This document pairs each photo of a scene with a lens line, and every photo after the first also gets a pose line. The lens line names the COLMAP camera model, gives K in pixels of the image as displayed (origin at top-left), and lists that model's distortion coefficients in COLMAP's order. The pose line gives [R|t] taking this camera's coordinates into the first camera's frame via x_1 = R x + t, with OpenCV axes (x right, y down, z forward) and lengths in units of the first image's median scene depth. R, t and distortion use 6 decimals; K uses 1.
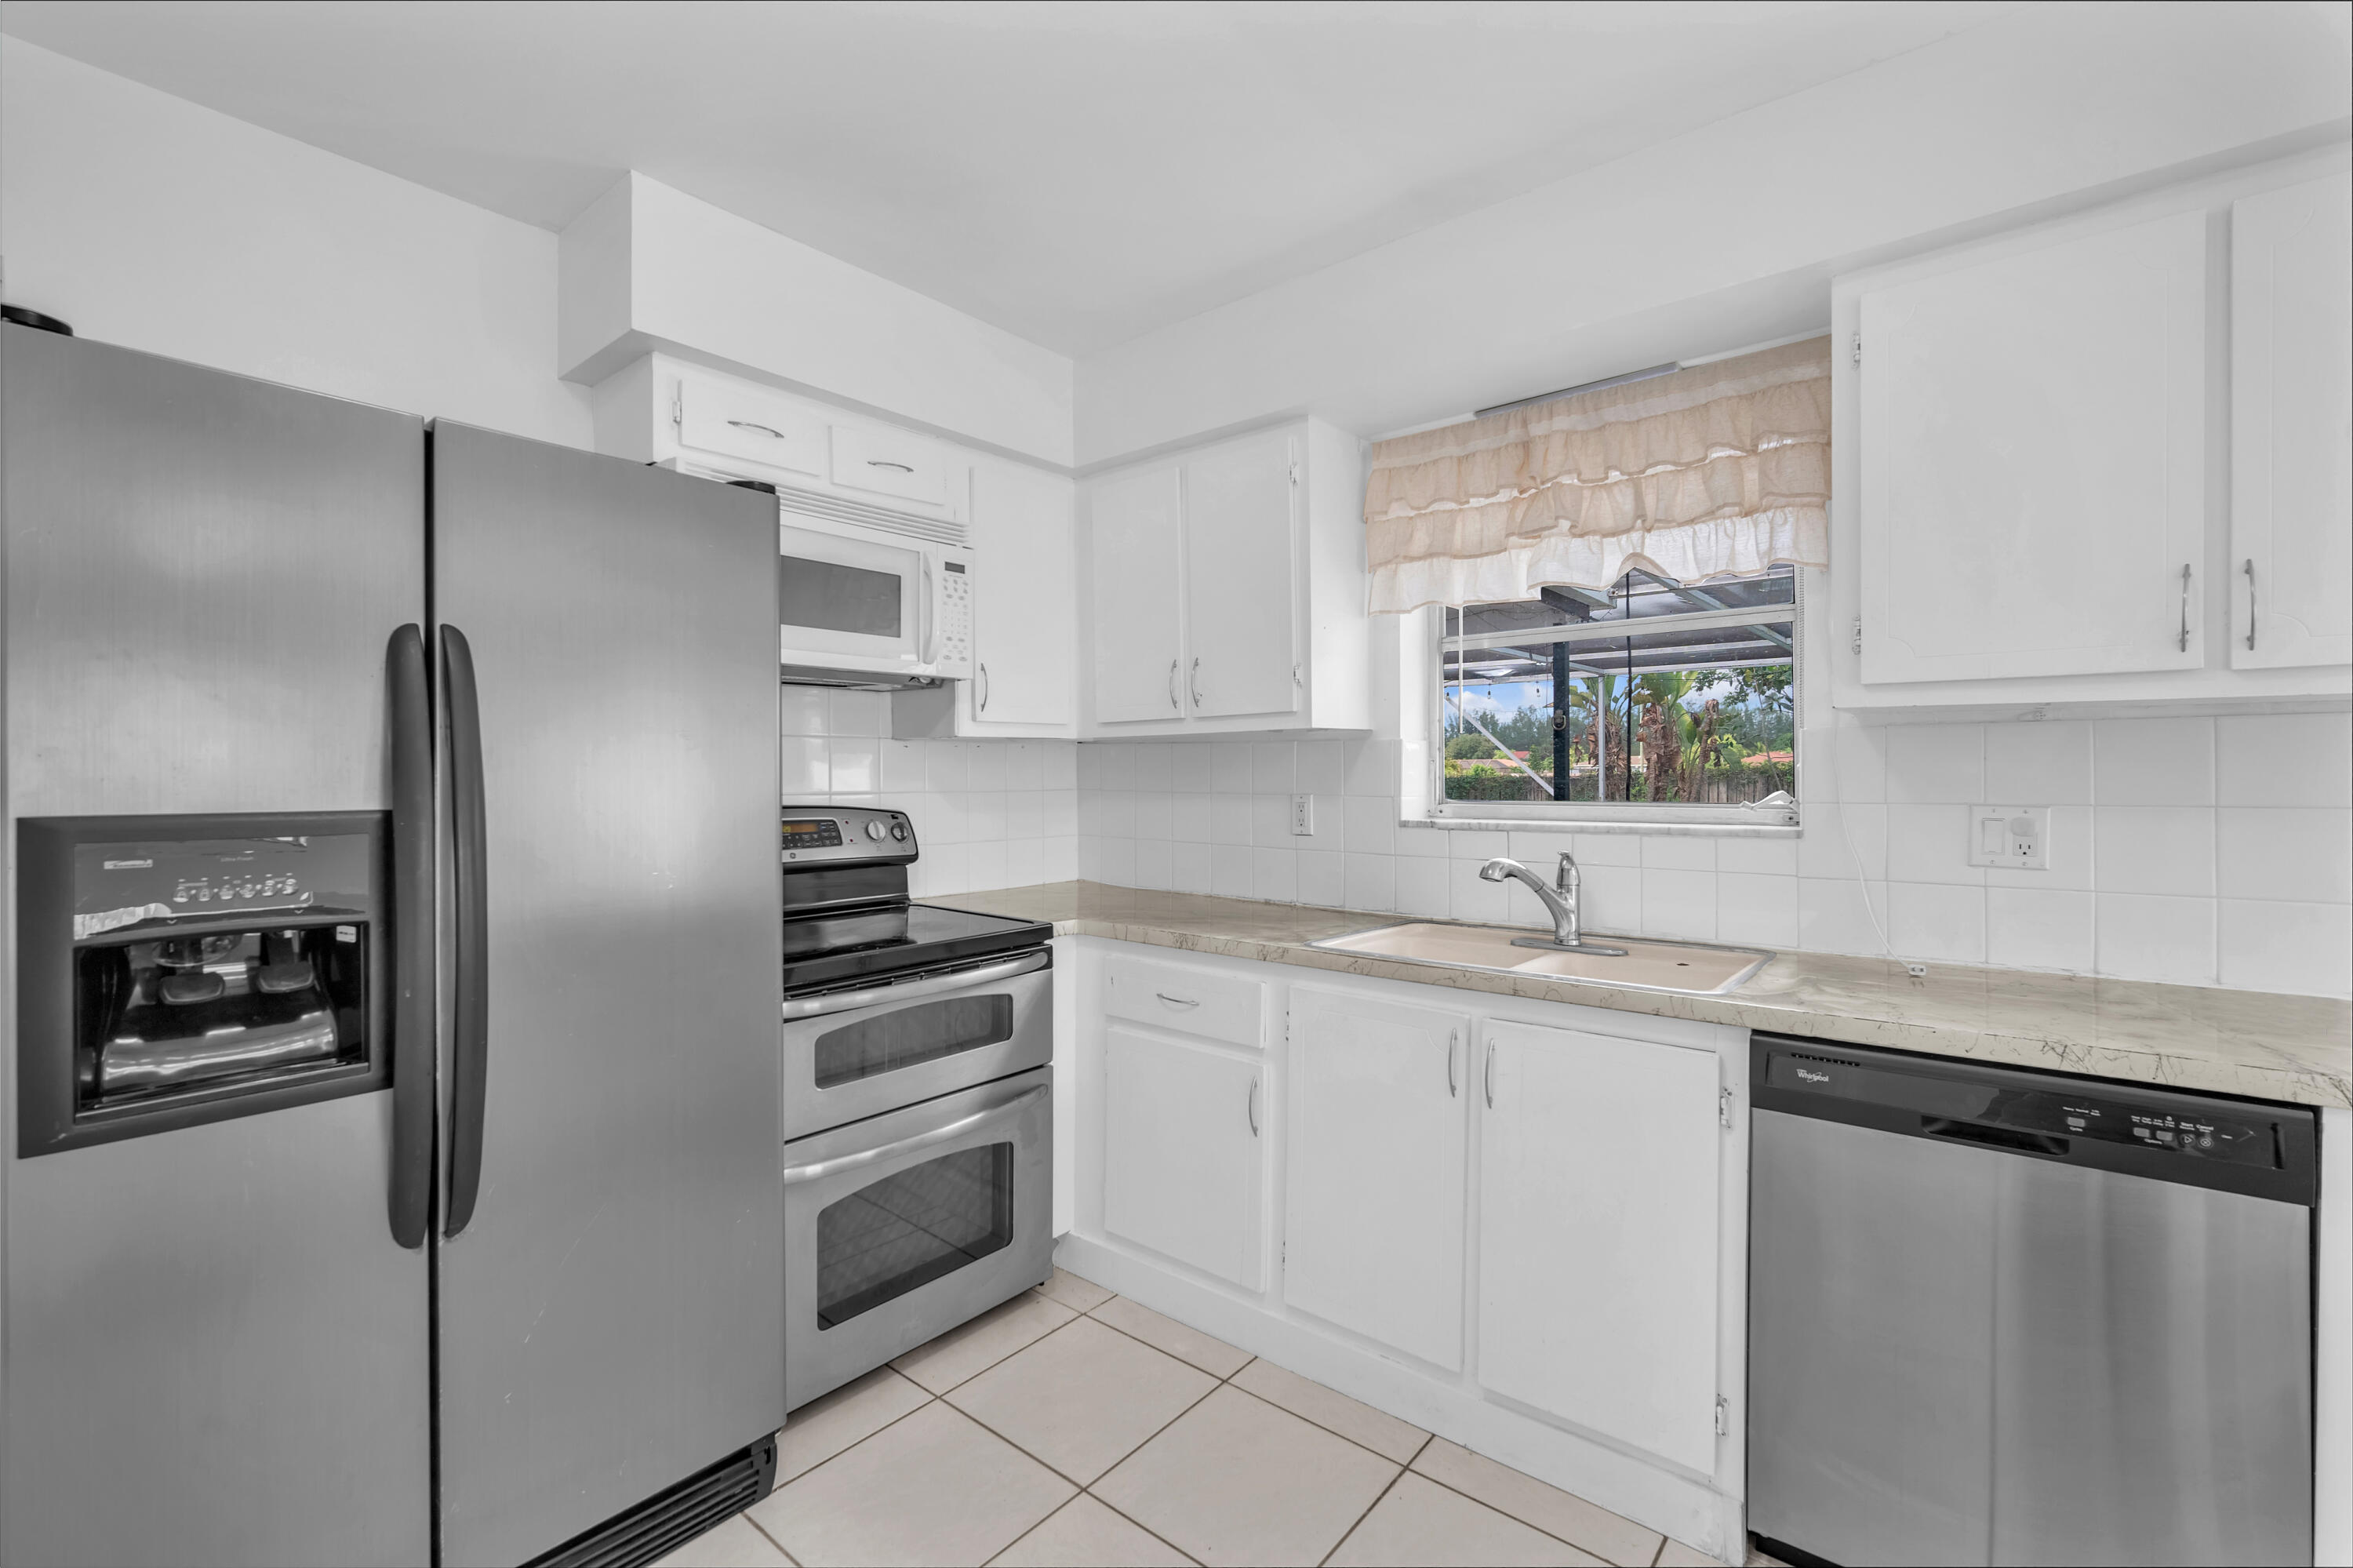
lens RADIAL K [[1040.6, 0, 1177.9], [0, 1040.6, 778.3], [0, 0, 1]] dist [-0.010257, 0.001336]
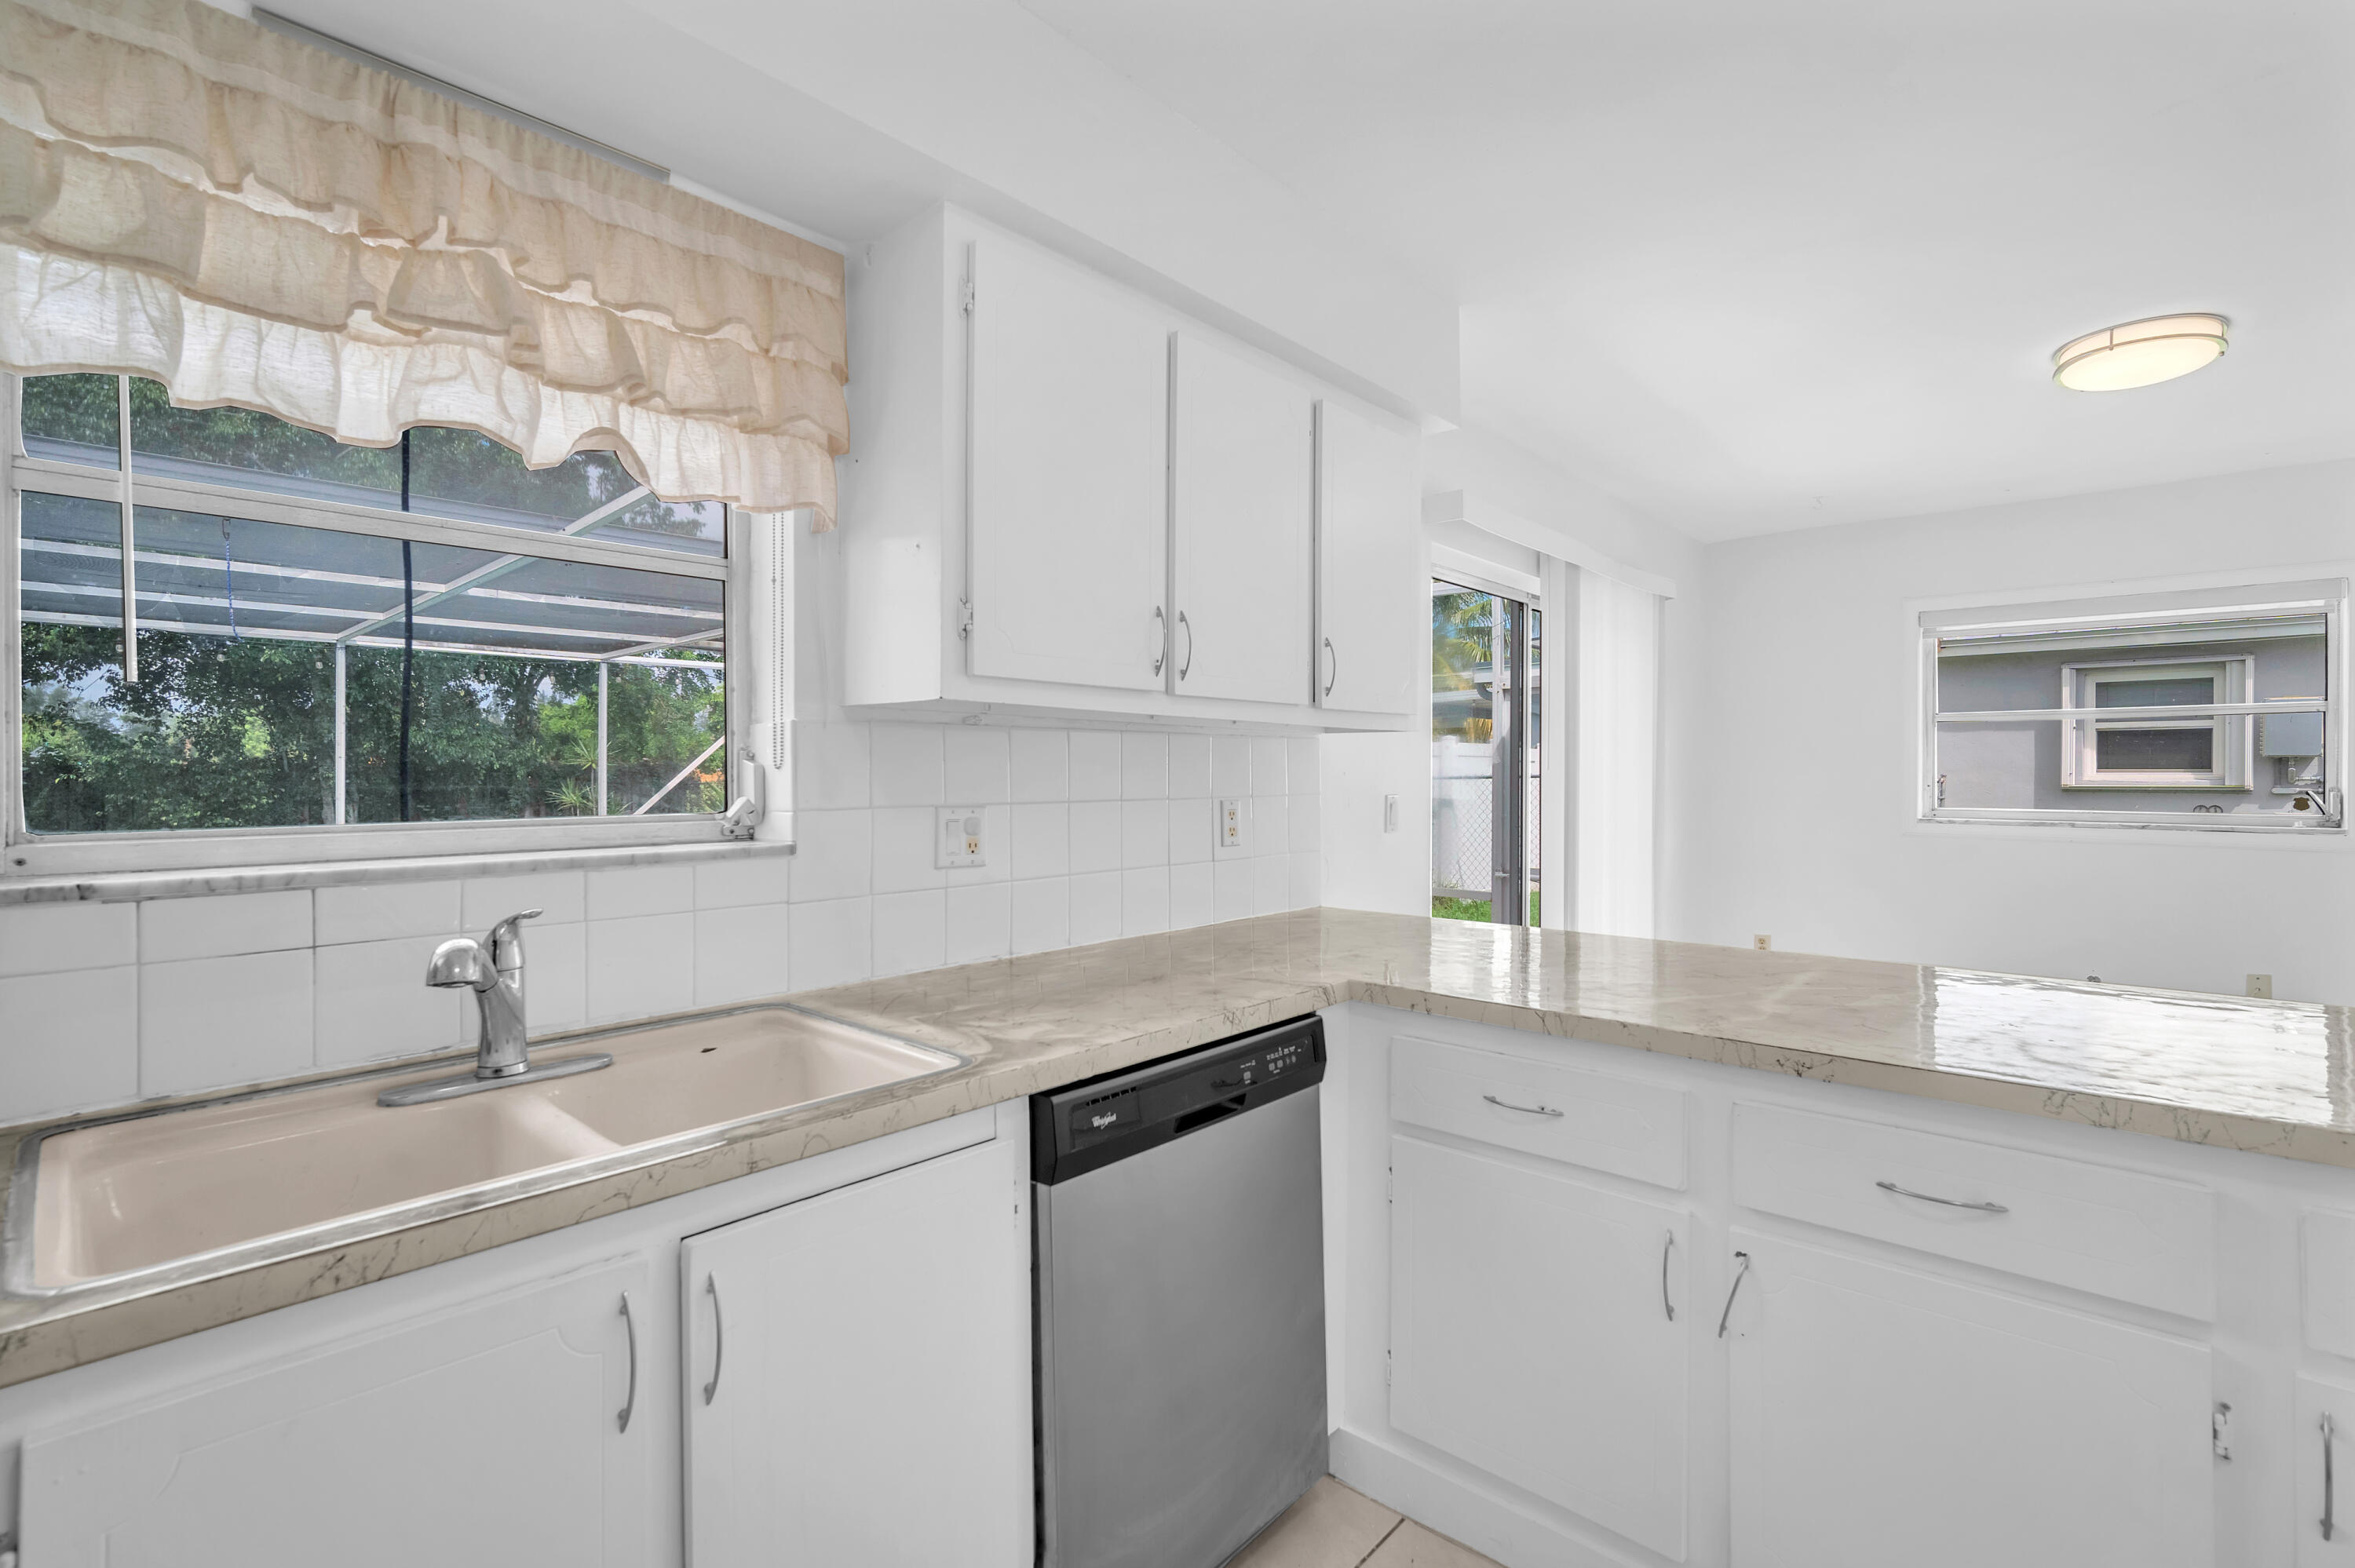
lens RADIAL K [[1041.3, 0, 1179.1], [0, 1041.3, 774.7], [0, 0, 1]] dist [-0.010257, 0.001336]
pose [[0.043852, 0.004544, 0.999028, -0.170455], [0.003754, 0.999982, -0.004713, 0.000643], [-0.999031, 0.003958, 0.043835, 0.583688]]
